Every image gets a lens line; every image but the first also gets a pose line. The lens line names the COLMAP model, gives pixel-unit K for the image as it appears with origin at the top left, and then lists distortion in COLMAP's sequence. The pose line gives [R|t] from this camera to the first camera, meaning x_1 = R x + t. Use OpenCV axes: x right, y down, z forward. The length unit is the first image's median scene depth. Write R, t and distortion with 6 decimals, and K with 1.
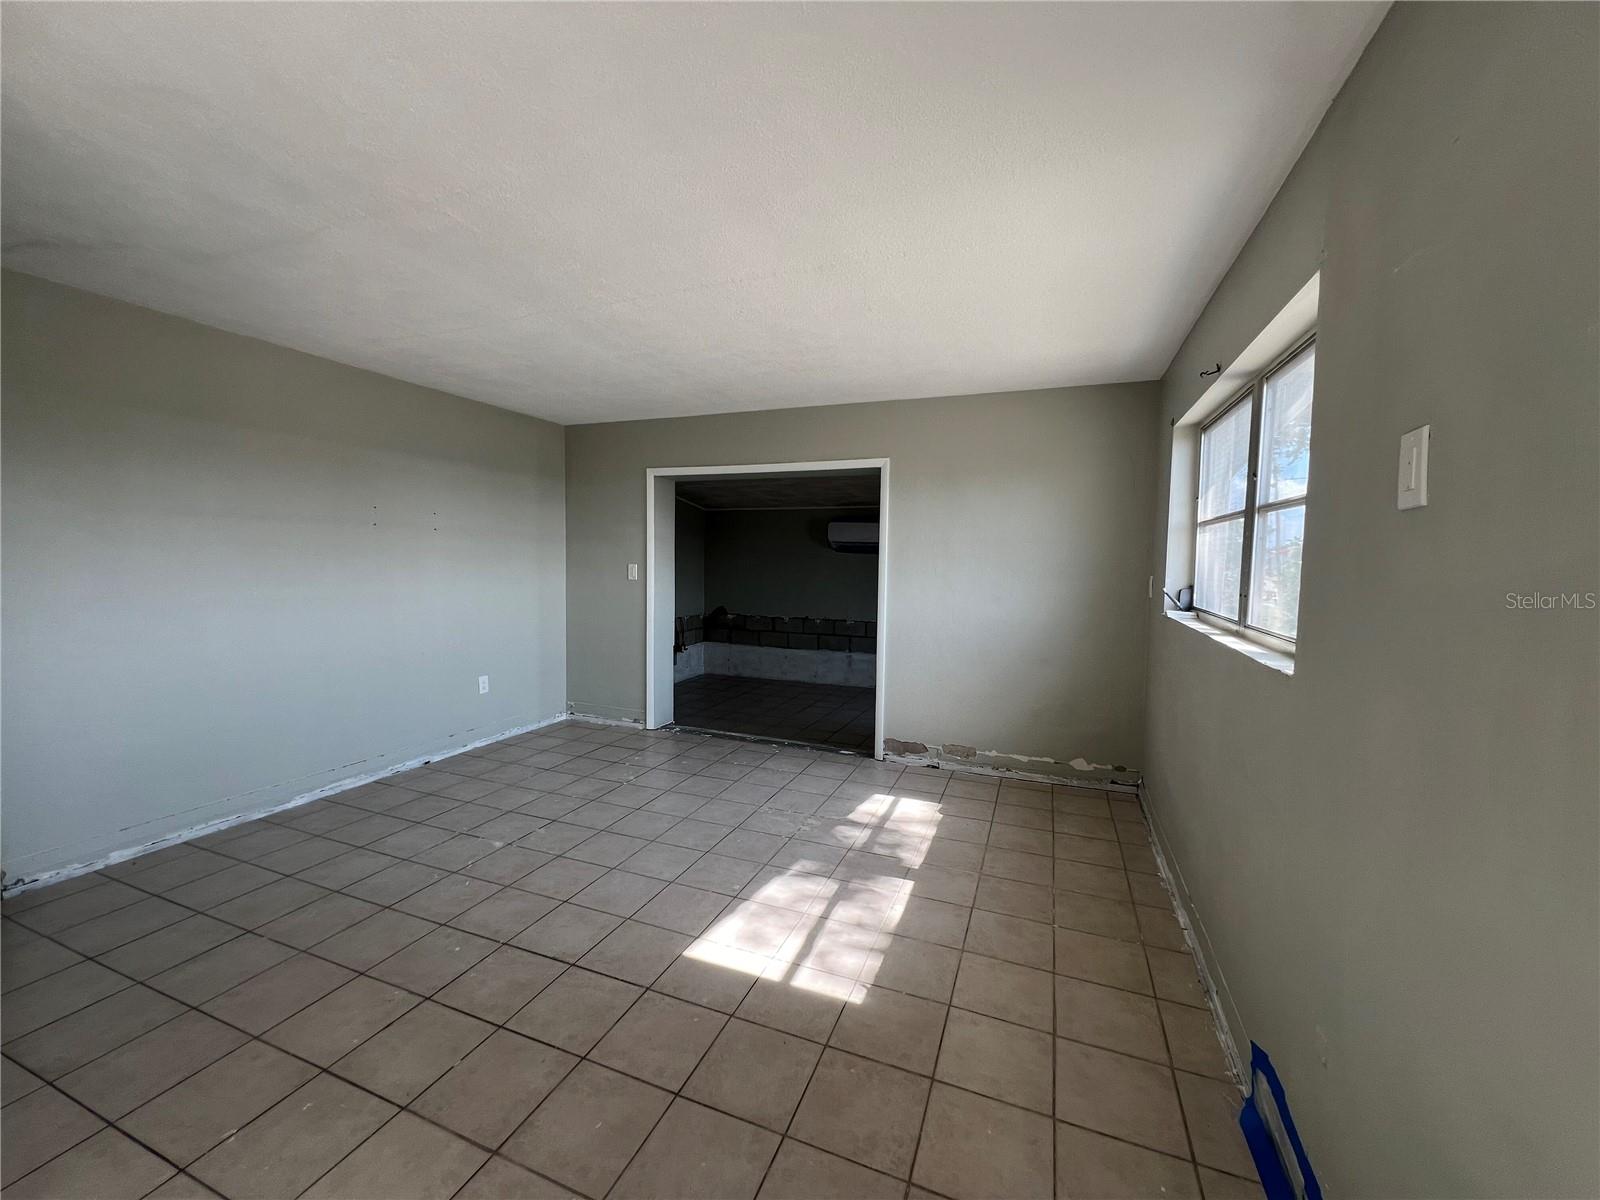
lens RADIAL K [[635.0, 0, 800.0], [0, 635.0, 600.0], [0, 0, 1]] dist [-0.001409, 0.000046]
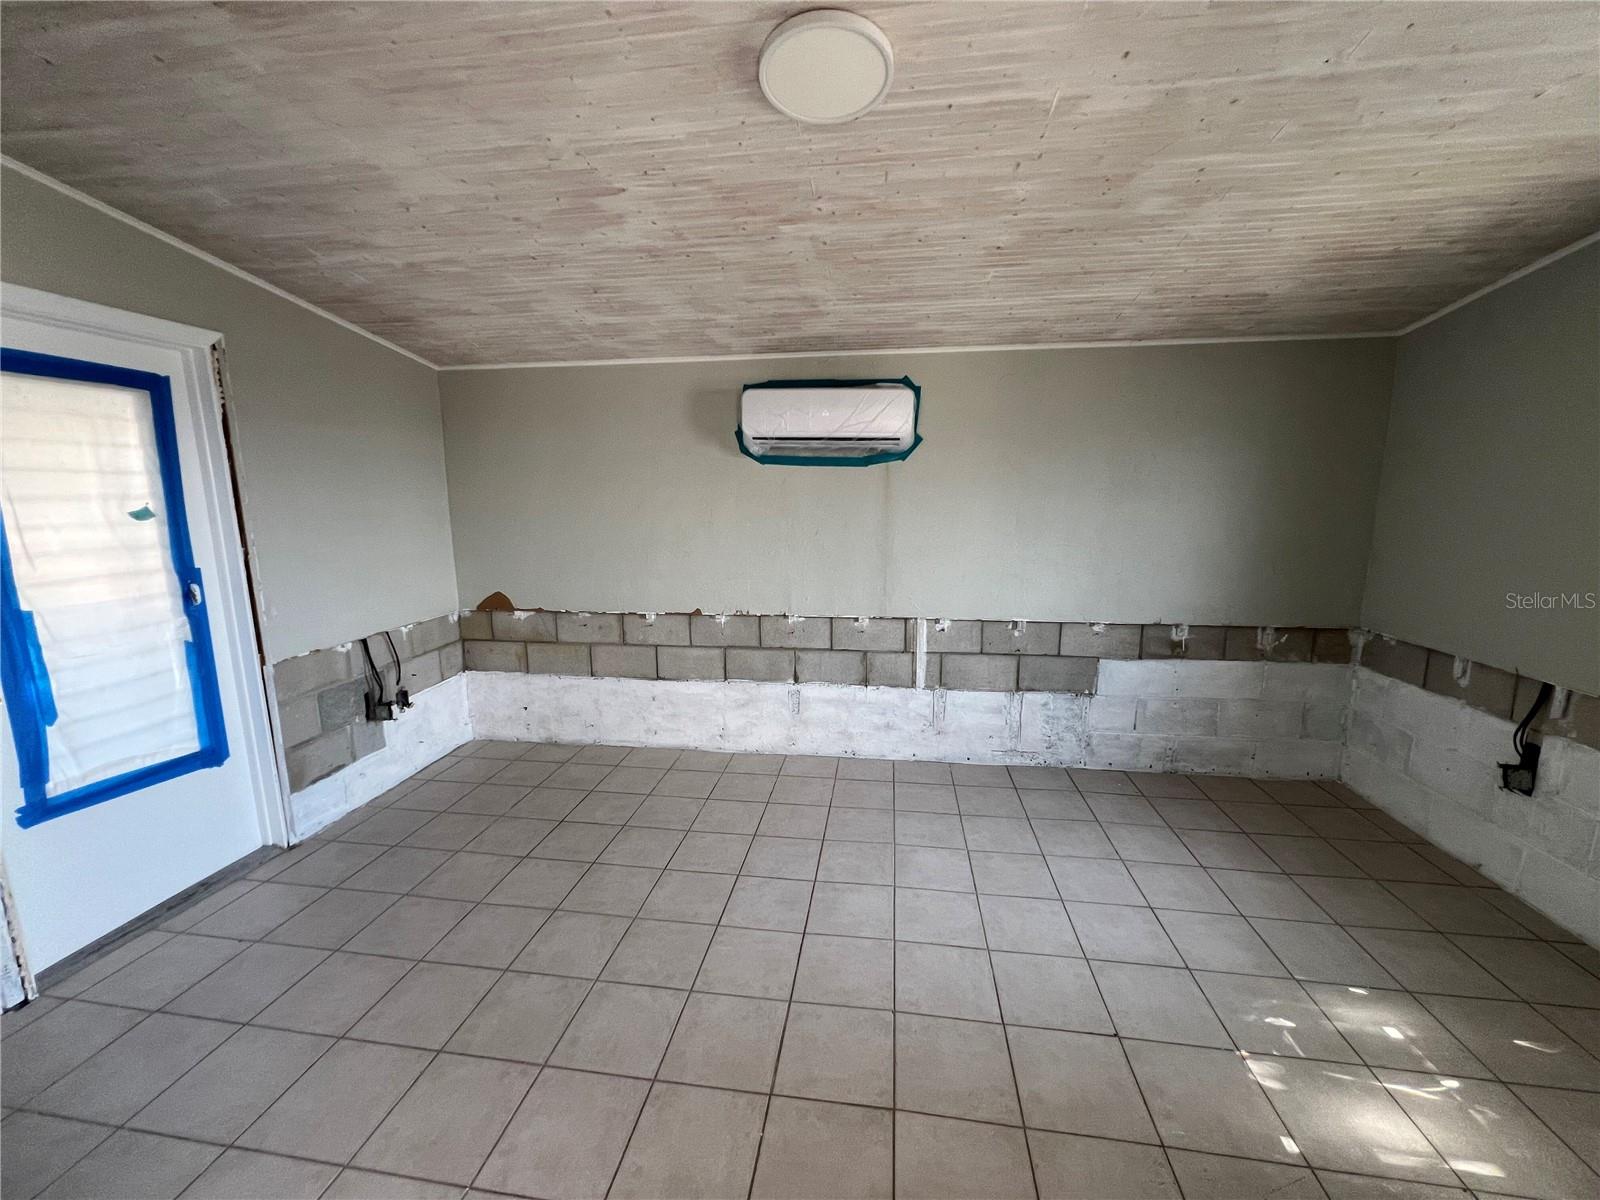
lens RADIAL K [[635.0, 0, 800.0], [0, 635.0, 600.0], [0, 0, 1]] dist [-0.001409, 0.000046]
pose [[0.972674, -0.059604, 0.224396, -0.033394], [0.035950, 0.993494, 0.108059, -0.048708], [-0.229377, -0.097039, 0.968488, 0.963275]]
